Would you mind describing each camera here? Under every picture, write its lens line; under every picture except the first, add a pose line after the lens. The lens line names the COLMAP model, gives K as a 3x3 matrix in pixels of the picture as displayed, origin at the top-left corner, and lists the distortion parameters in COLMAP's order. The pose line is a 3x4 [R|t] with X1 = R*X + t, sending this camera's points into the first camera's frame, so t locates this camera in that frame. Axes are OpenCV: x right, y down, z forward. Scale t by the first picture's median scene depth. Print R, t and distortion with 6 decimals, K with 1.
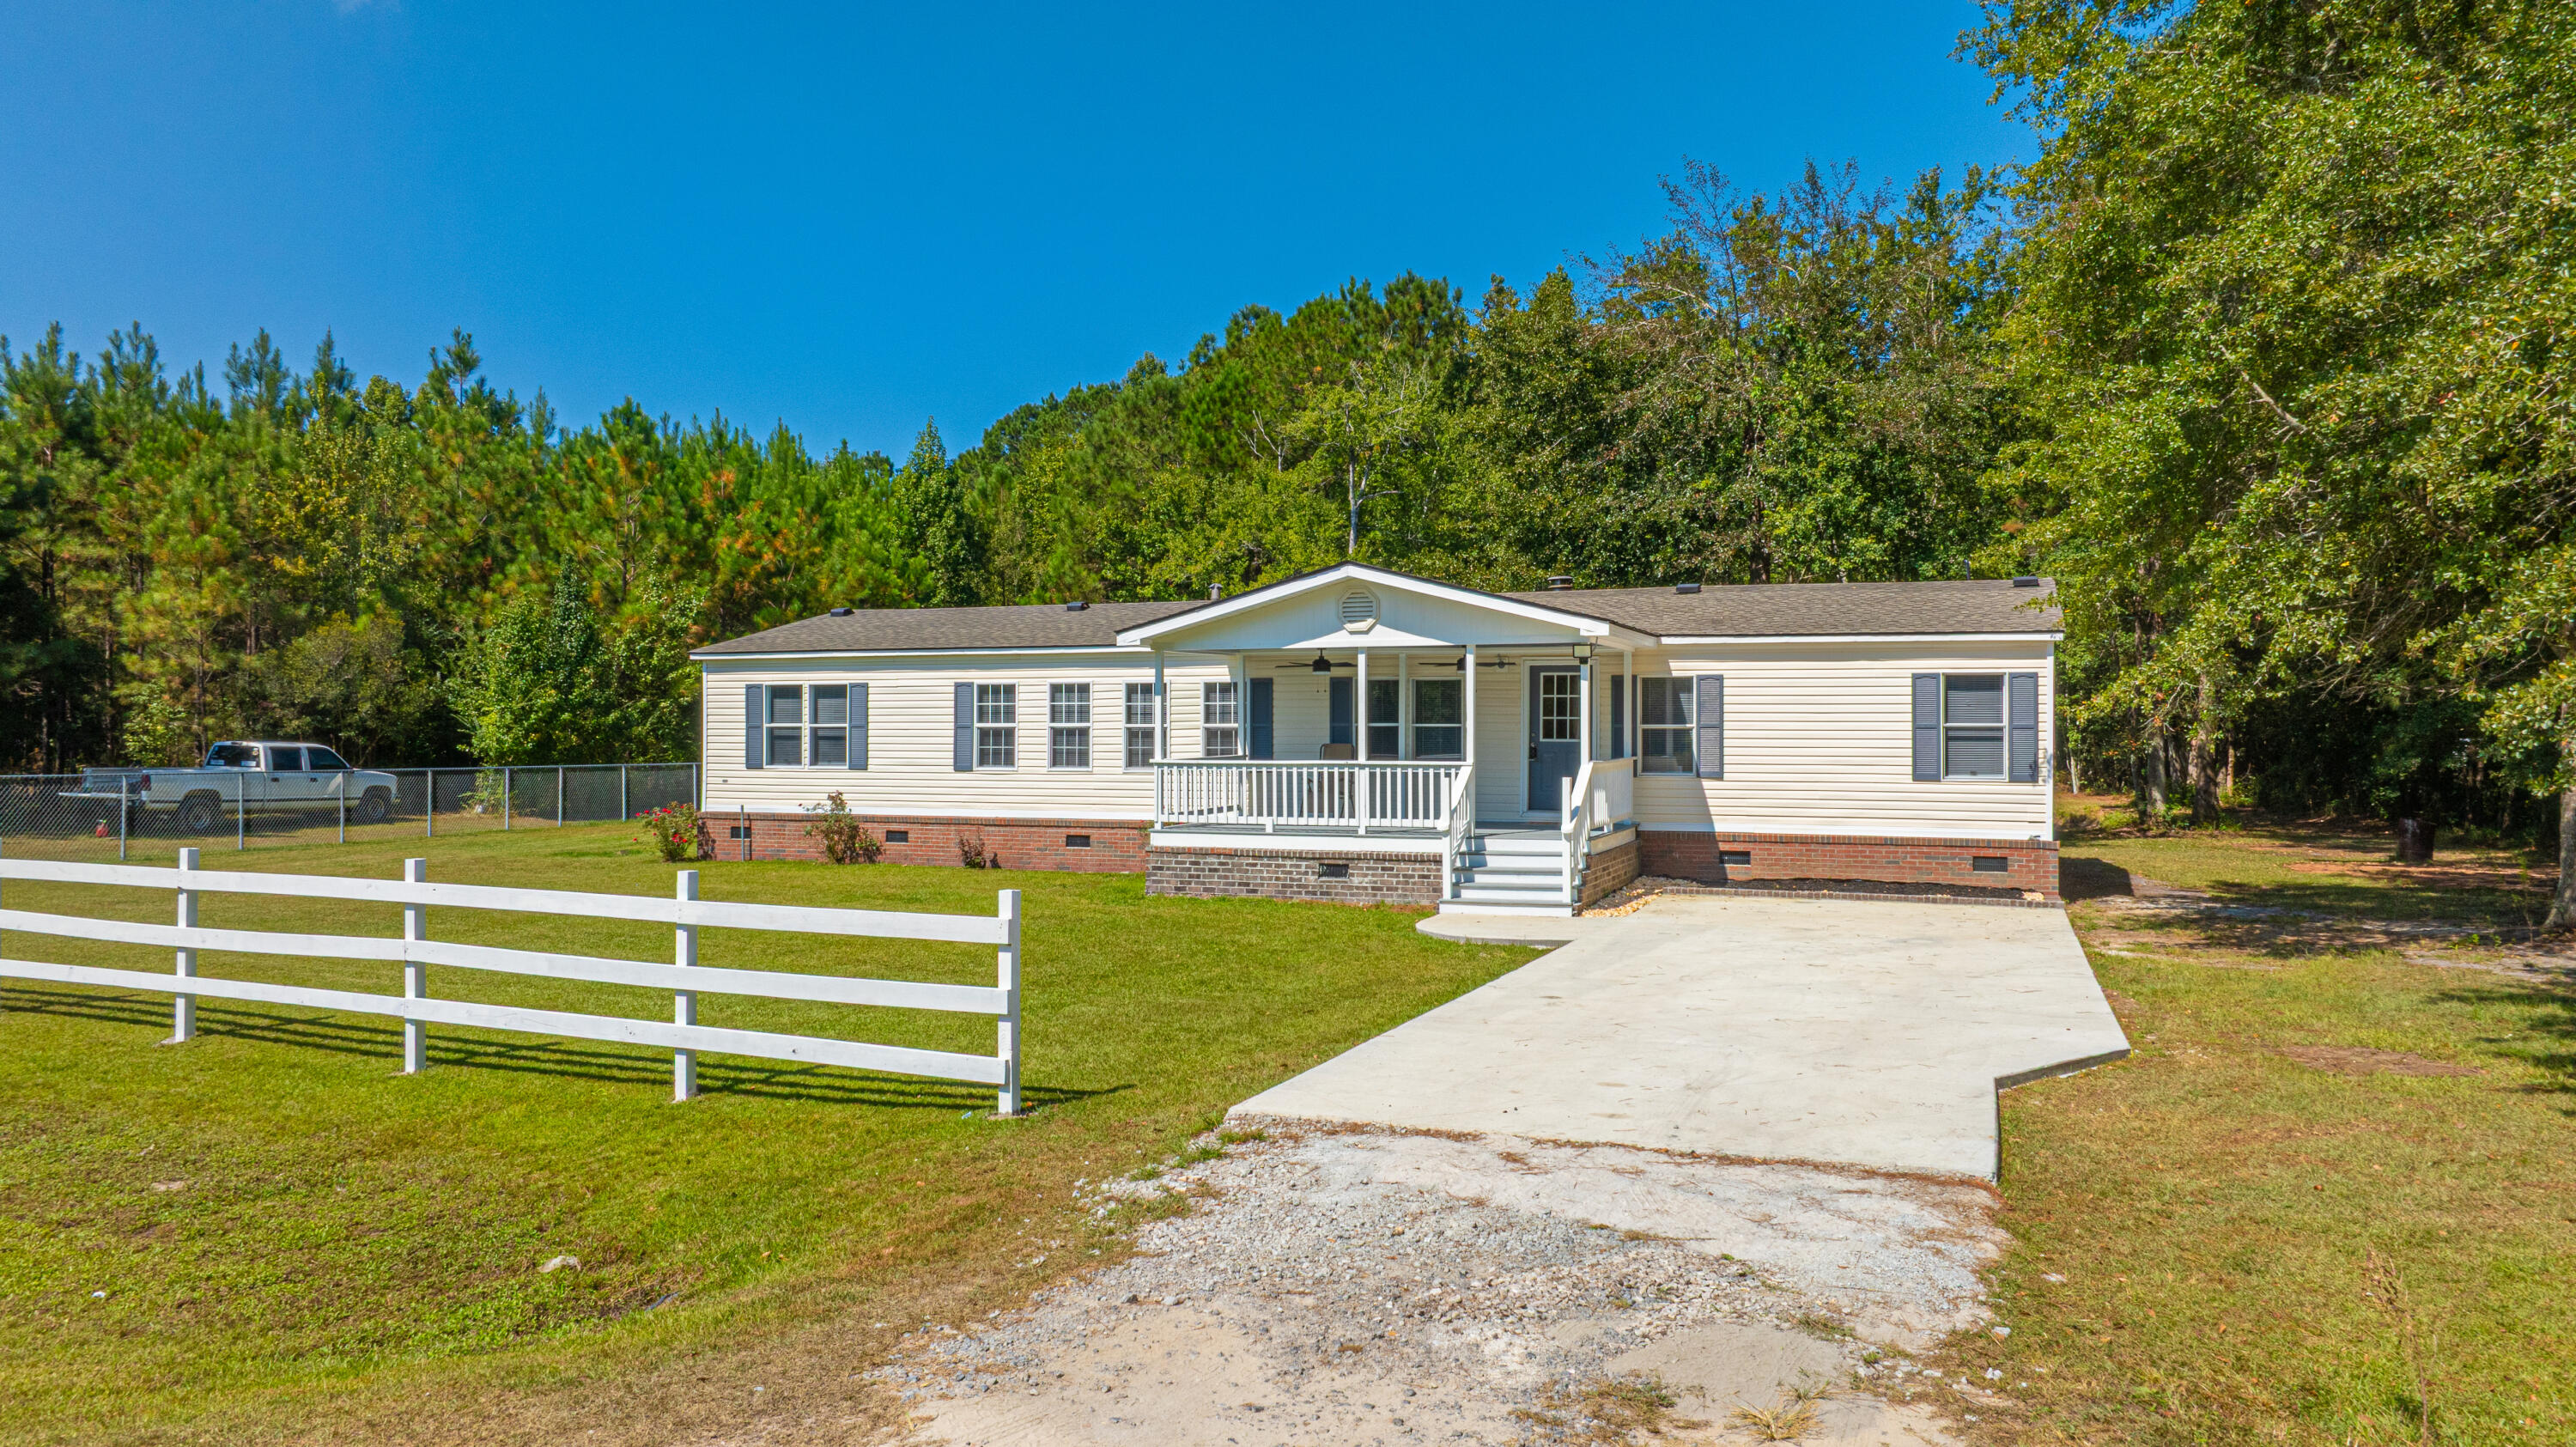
lens RADIAL K [[1810.8, 0, 1300.9], [0, 1810.8, 713.4], [0, 0, 1]] dist [-0.018317, -0.003609]
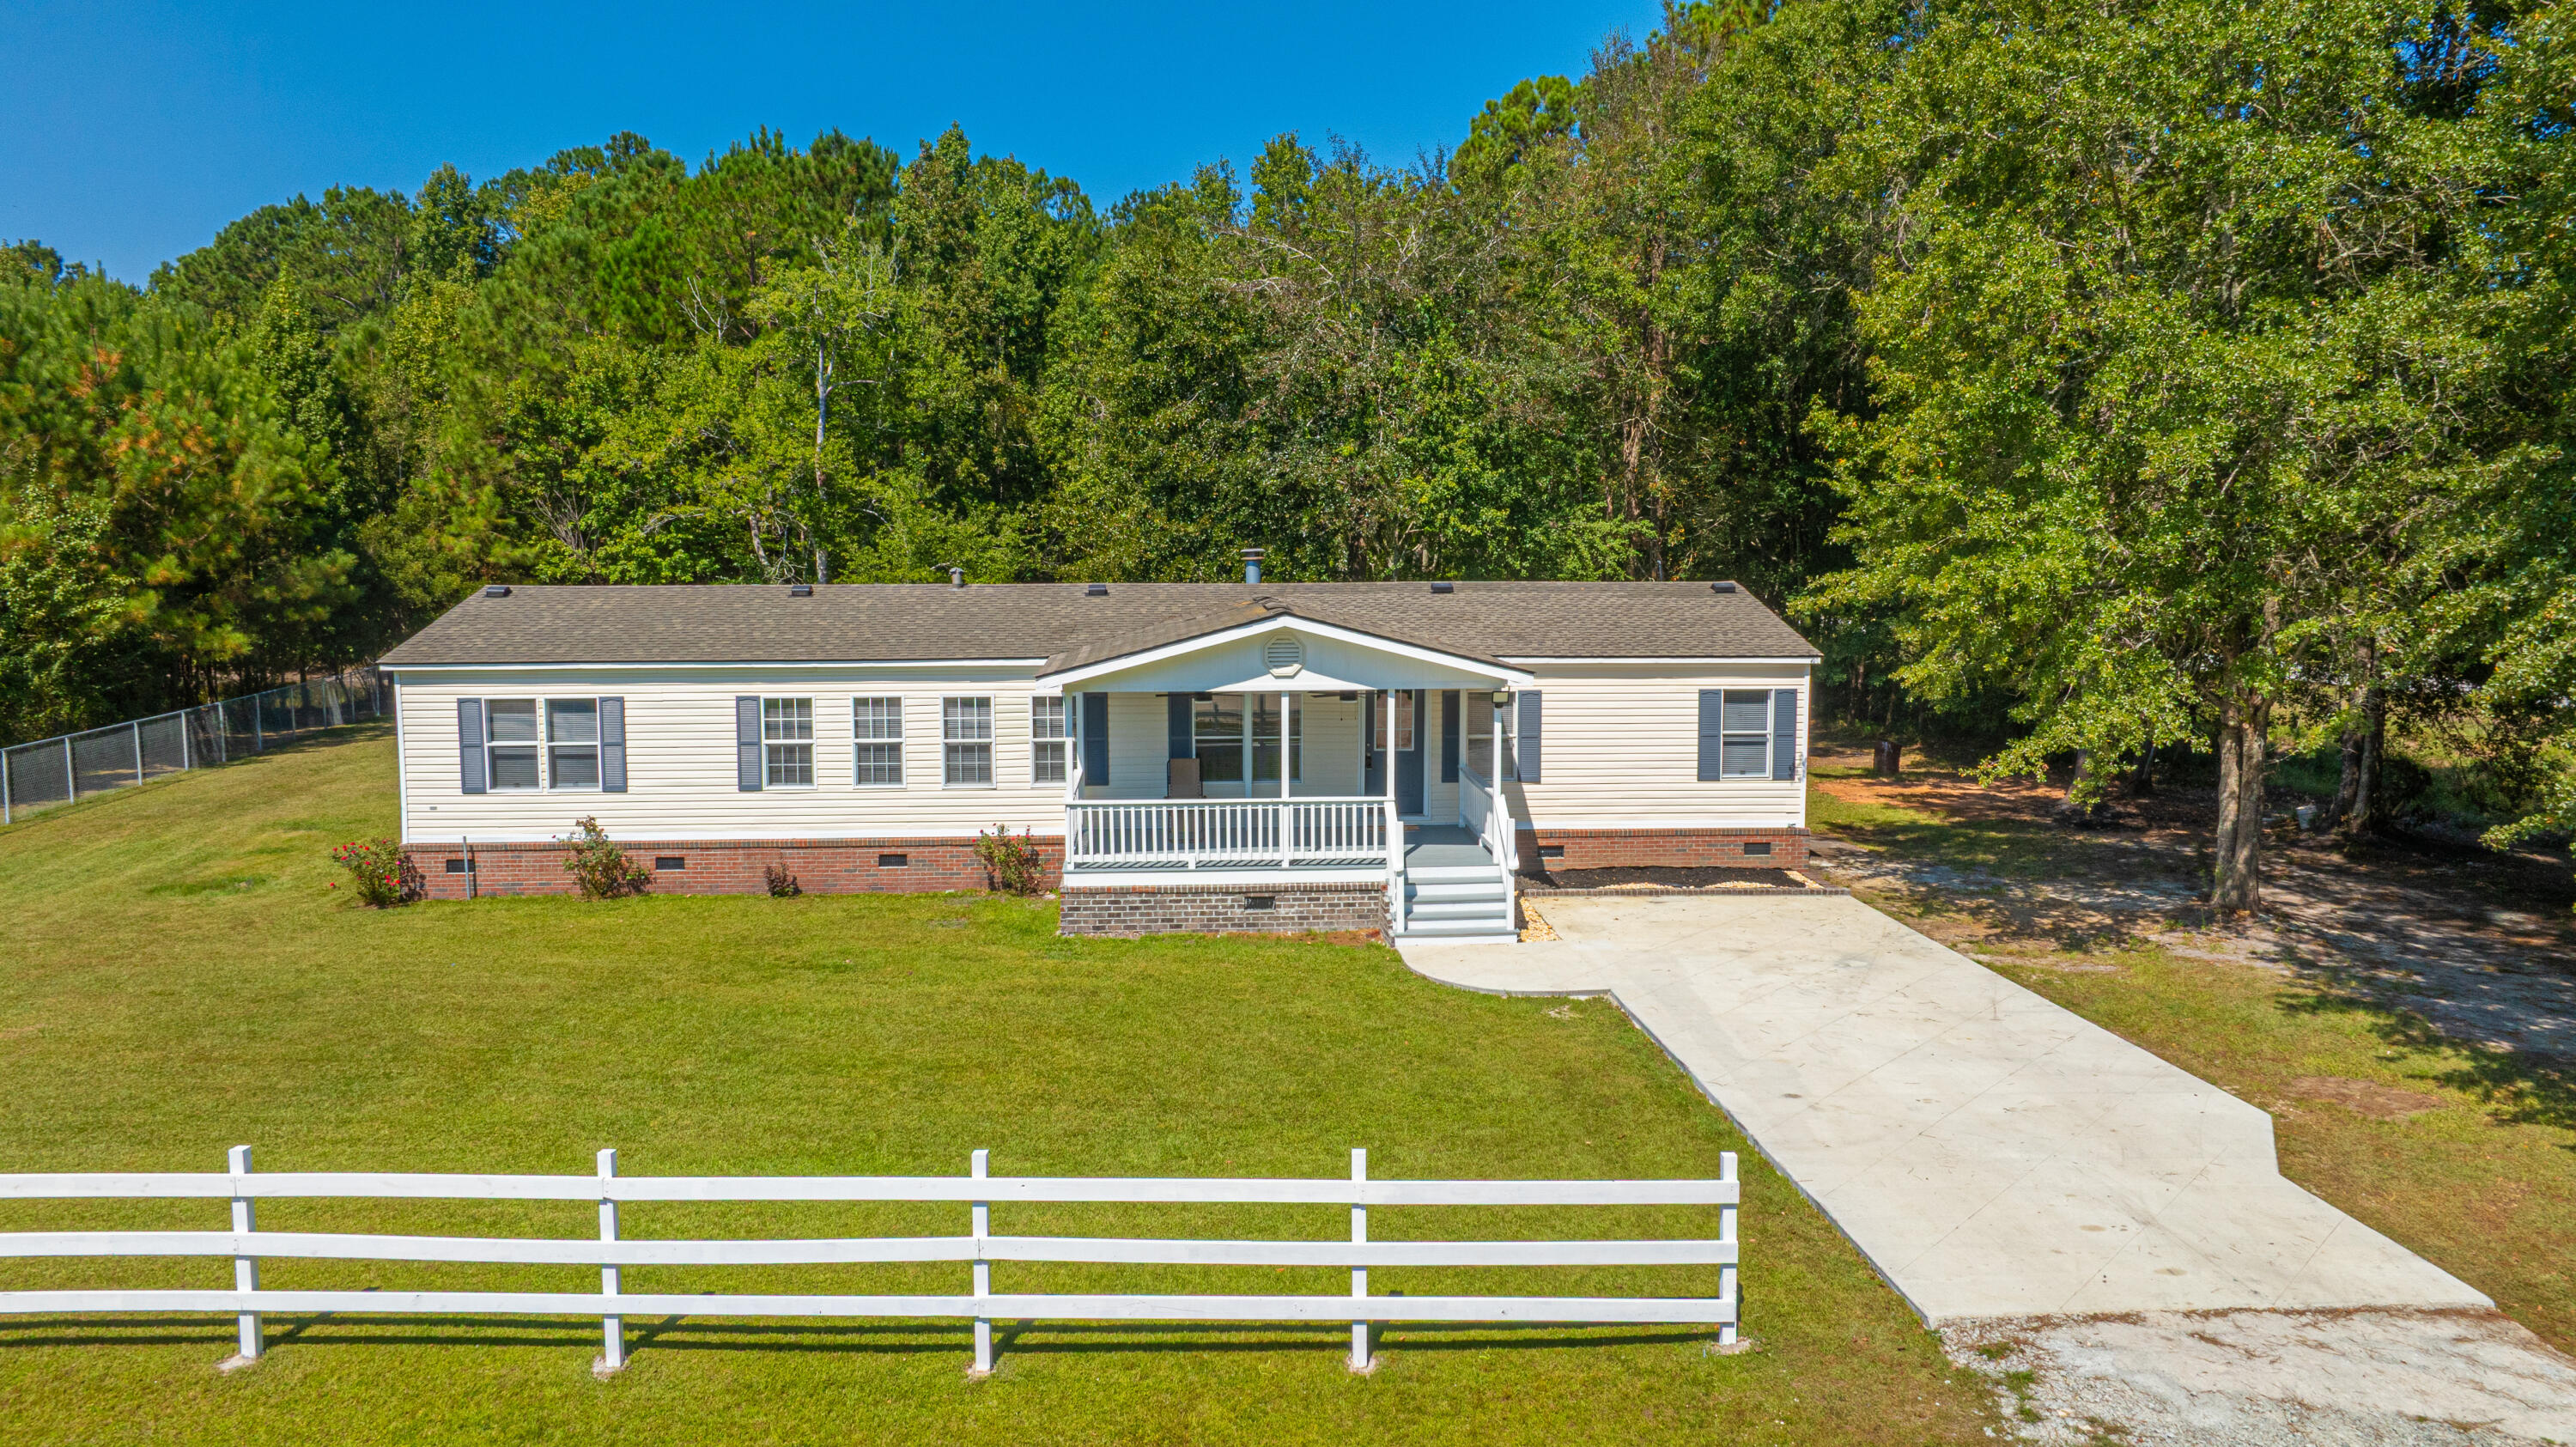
lens RADIAL K [[1807.8, 0, 1305.4], [0, 1807.8, 722.2], [0, 0, 1]] dist [-0.024665, 0.006728]
pose [[0.906909, -0.045250, 0.418890, -0.302254], [-0.002474, 0.993627, 0.112691, -0.104425], [-0.421319, -0.103237, 0.901017, 0.042677]]
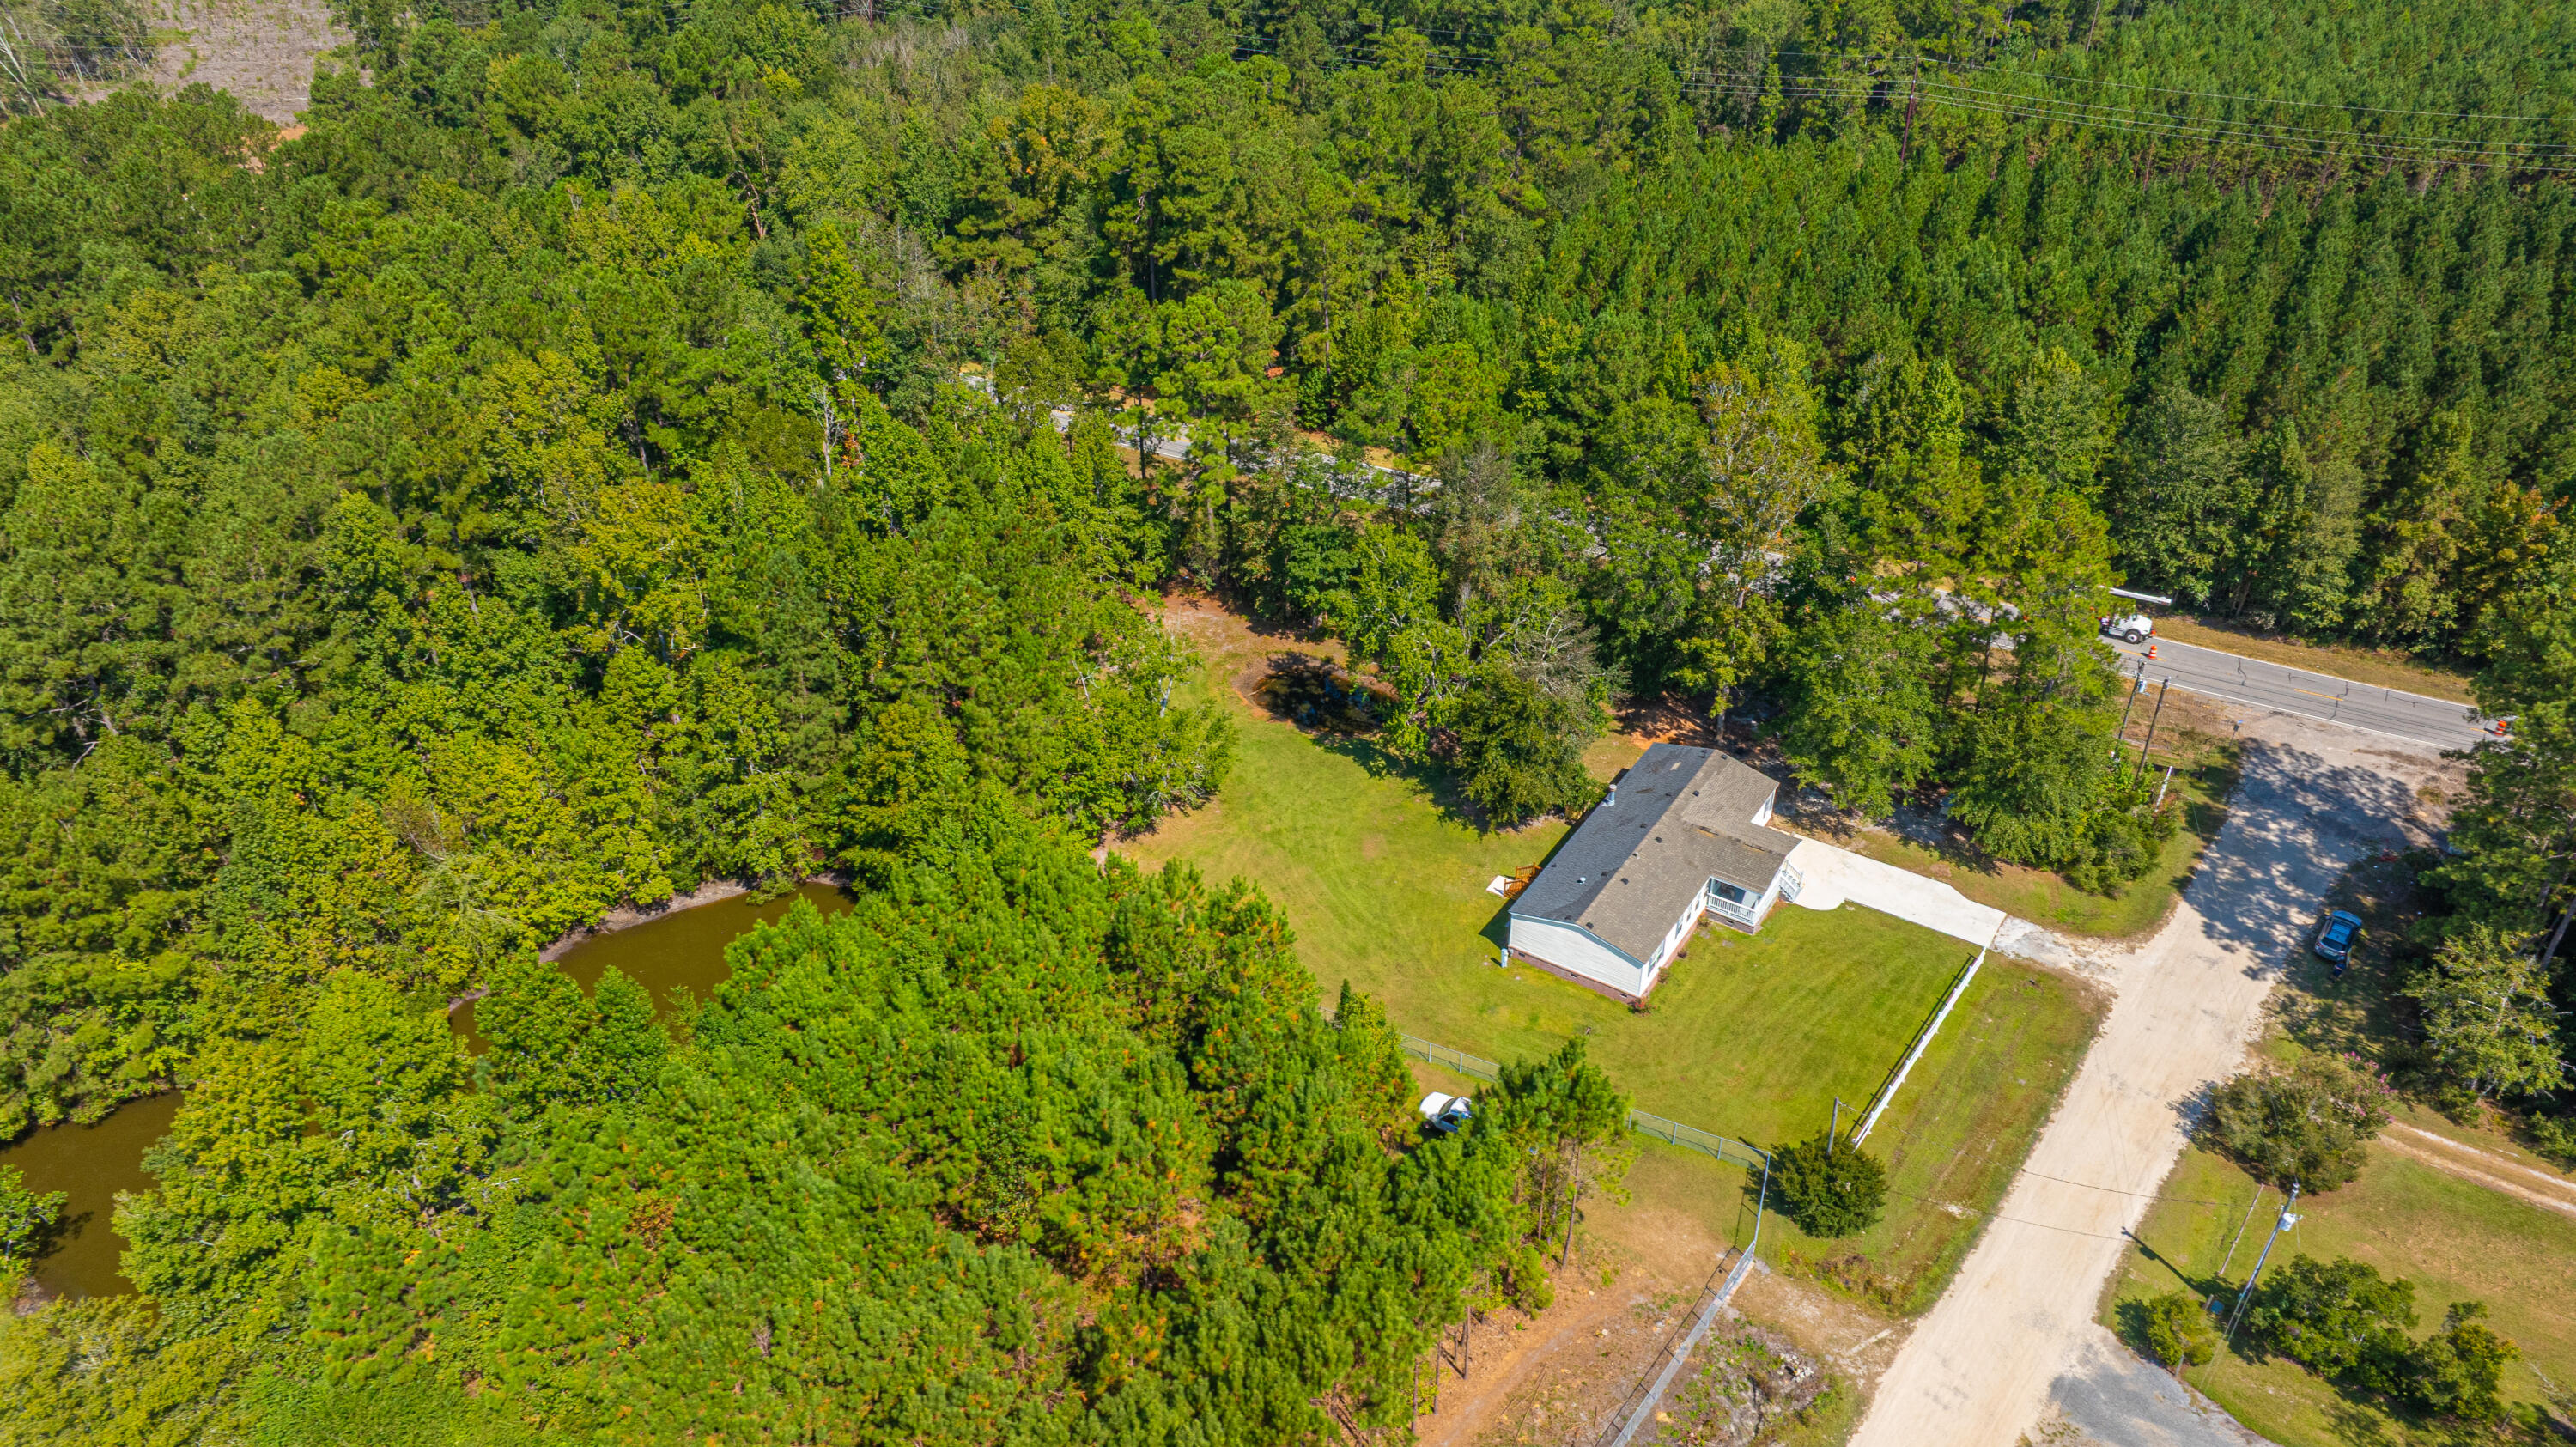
lens RADIAL K [[1810.8, 0, 1300.9], [0, 1810.8, 713.4], [0, 0, 1]] dist [-0.018317, -0.003609]
pose [[0.213807, -0.536049, 0.816663, -3.056252], [-0.006002, 0.835258, 0.549826, -2.335034], [-0.976858, -0.122458, 0.175367, 1.113340]]
